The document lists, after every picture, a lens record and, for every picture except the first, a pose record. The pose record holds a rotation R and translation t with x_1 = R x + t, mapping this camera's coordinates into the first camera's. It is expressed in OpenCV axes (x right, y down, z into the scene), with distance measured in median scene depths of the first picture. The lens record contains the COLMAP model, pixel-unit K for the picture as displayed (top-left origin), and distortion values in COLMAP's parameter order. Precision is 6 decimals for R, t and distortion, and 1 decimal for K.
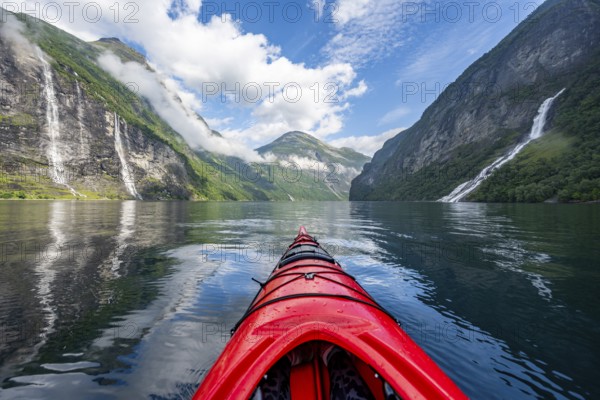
lens RADIAL K [[240.0, 0, 298.8], [0, 240.0, 200.0], [0, 0, 1]] dist [0.000245, -0.000032]
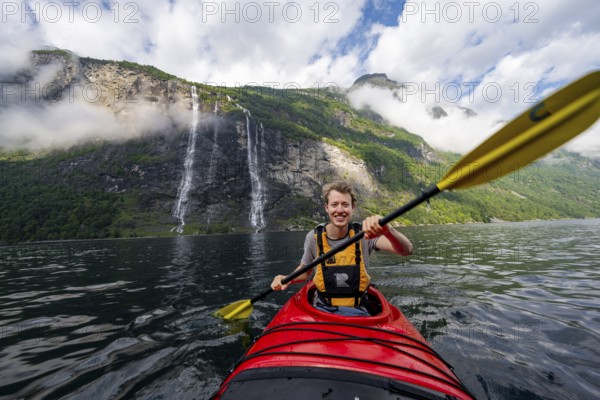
lens RADIAL K [[239.6, 0, 300.0], [0, 239.6, 200.0], [0, 0, 1]] dist [0.000080, 0.000204]
pose [[0.416451, -0.136090, -0.898915, -0.034966], [0.049057, 0.990657, -0.127252, 0.001044], [0.907834, 0.008896, 0.419236, 0.817496]]
